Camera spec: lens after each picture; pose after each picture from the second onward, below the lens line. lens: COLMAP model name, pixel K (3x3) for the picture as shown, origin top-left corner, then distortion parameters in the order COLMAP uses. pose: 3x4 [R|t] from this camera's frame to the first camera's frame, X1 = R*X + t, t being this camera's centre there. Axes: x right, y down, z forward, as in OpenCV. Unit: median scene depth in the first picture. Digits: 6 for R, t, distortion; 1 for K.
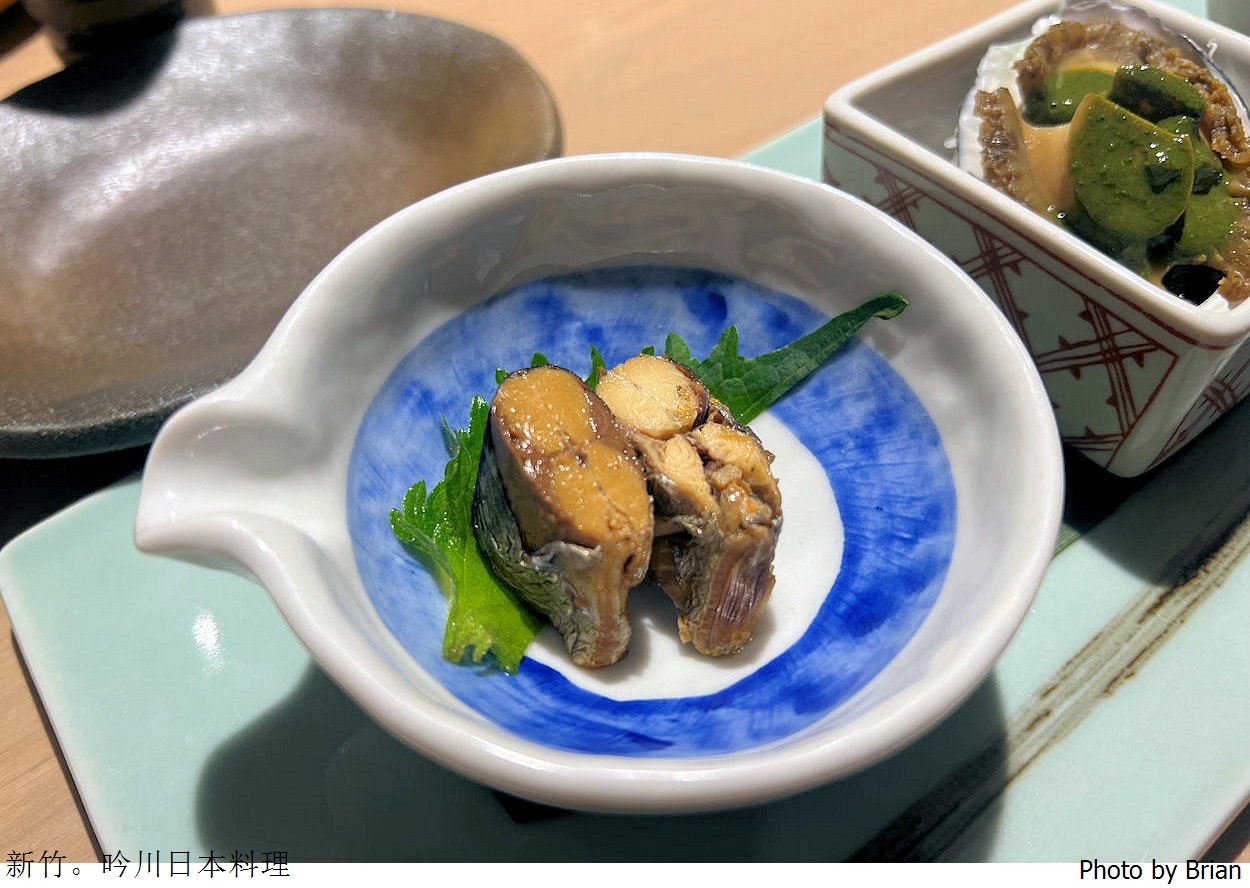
lens RADIAL K [[983.6, 0, 519.2], [0, 983.6, 444.6], [0, 0, 1]] dist [-0.005550, -0.002112]
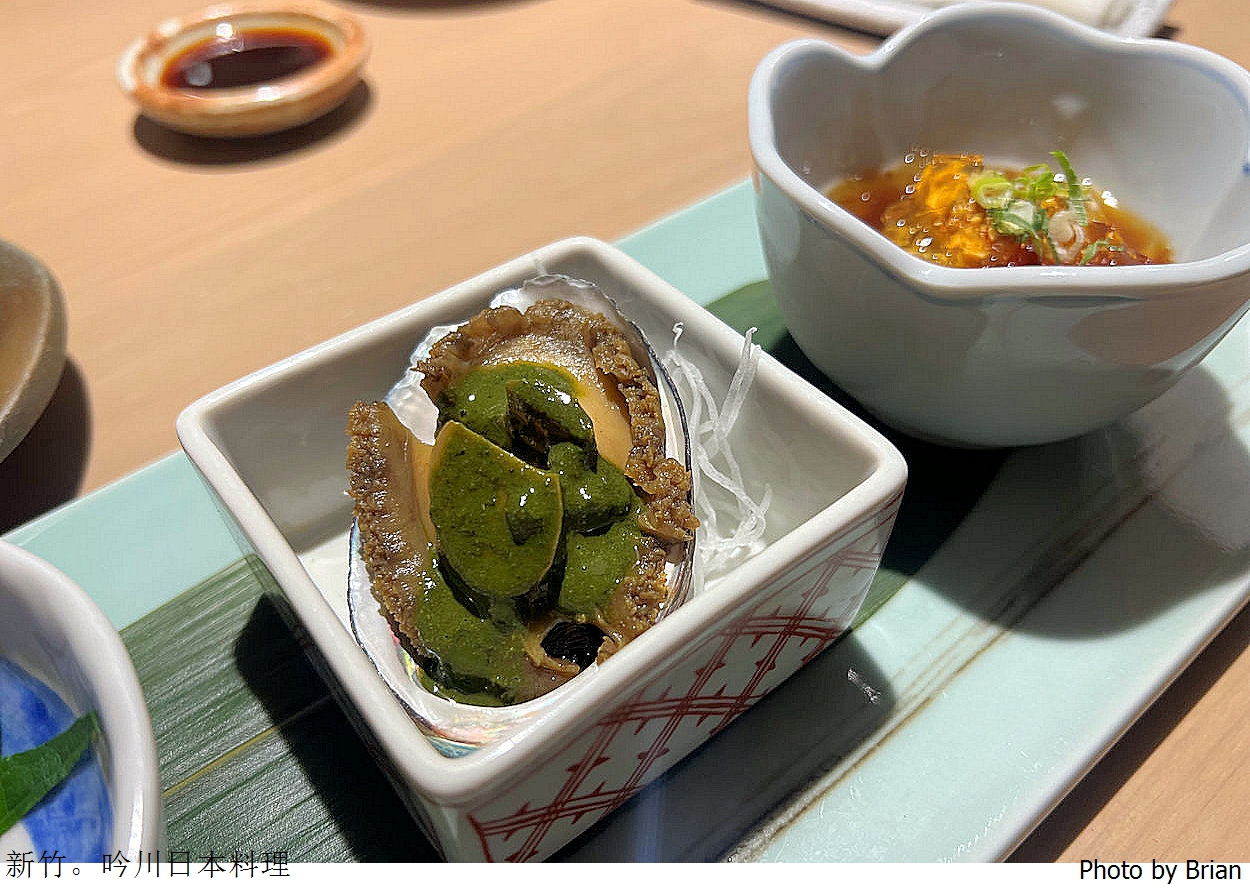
lens RADIAL K [[968.3, 0, 625.0], [0, 968.3, 444.0], [0, 0, 1]] dist [-0.010407, -0.005519]
pose [[0.999427, -0.001538, 0.033823, 0.722194], [0.002851, 0.999243, -0.038787, -0.314002], [-0.033737, 0.038861, 0.998675, 0.172383]]
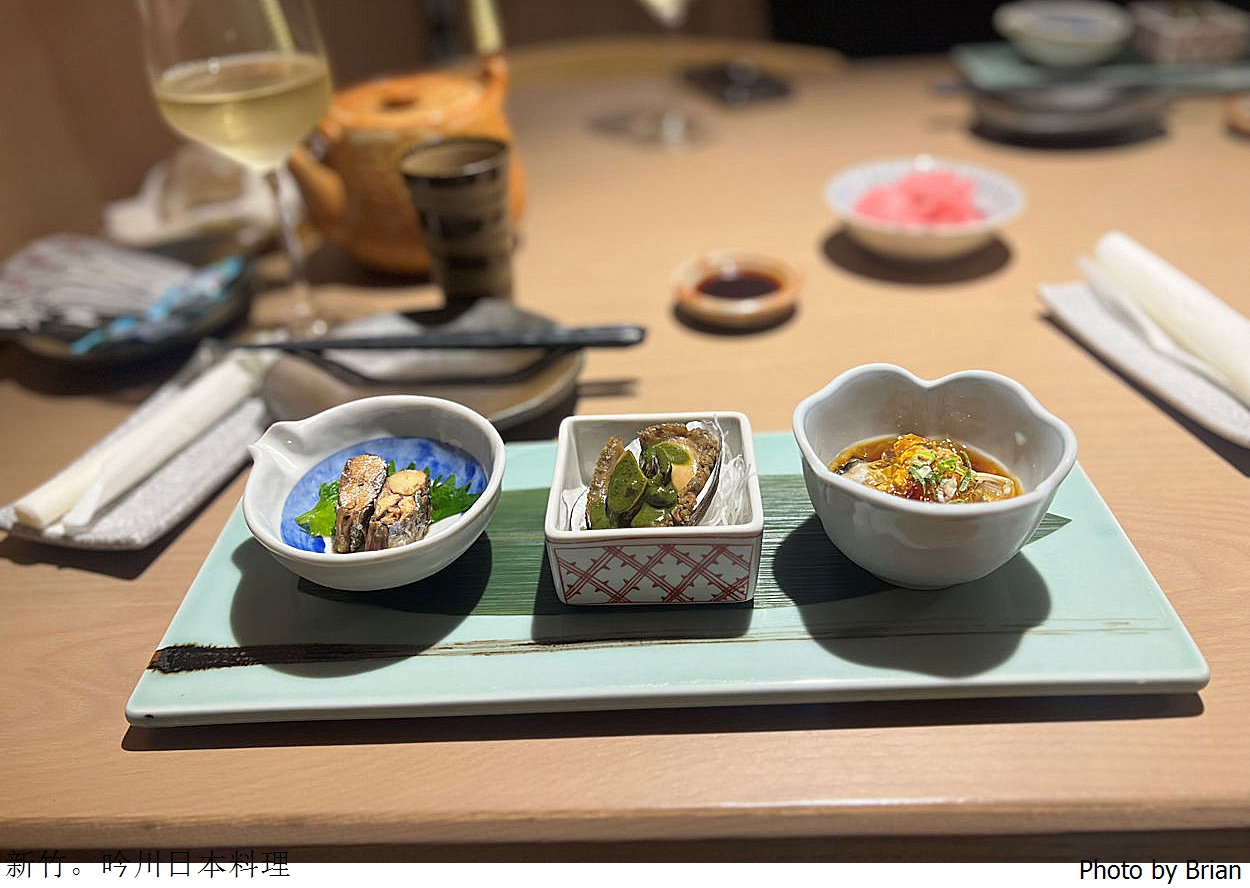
lens RADIAL K [[968.3, 0, 625.0], [0, 968.3, 444.0], [0, 0, 1]] dist [-0.010407, -0.005519]
pose [[0.772748, 0.350334, -0.529271, 1.837711], [-0.440957, 0.896097, -0.050665, -0.255186], [0.456528, 0.272537, 0.846939, -0.994398]]
